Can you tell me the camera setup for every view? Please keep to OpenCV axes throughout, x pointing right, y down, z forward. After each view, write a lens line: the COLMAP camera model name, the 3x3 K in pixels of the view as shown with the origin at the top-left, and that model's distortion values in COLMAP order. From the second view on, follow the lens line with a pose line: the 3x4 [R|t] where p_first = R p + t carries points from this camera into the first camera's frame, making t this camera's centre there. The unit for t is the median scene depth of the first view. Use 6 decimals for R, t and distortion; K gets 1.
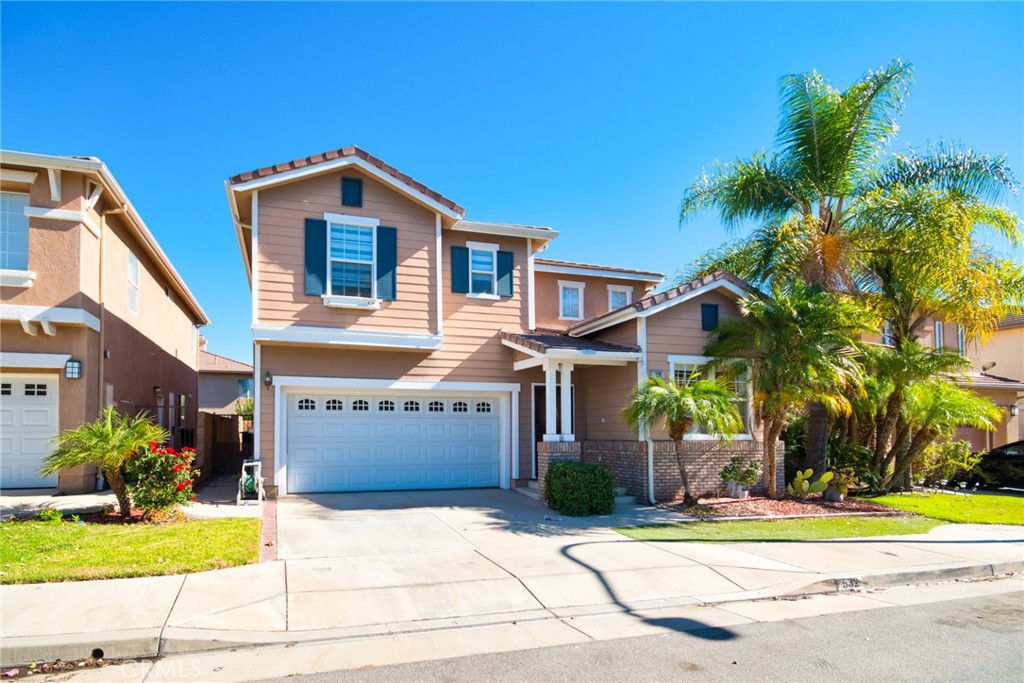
lens RADIAL K [[452.2, 0, 511.8], [0, 452.2, 336.0], [0, 0, 1]] dist [0.000560, -0.000327]
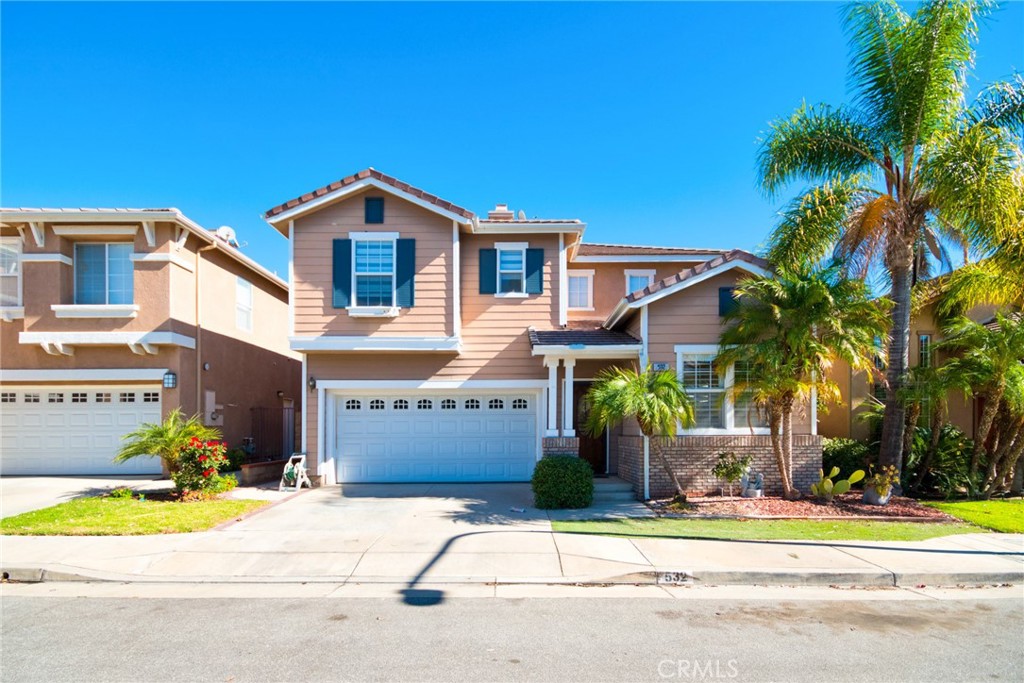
lens RADIAL K [[460.2, 0, 510.3], [0, 460.2, 338.4], [0, 0, 1]] dist [0.000798, -0.001276]
pose [[0.971201, -0.052828, -0.232330, 0.224701], [0.056273, 0.998382, 0.008220, 0.000593], [0.231520, -0.021057, 0.972602, -0.014169]]
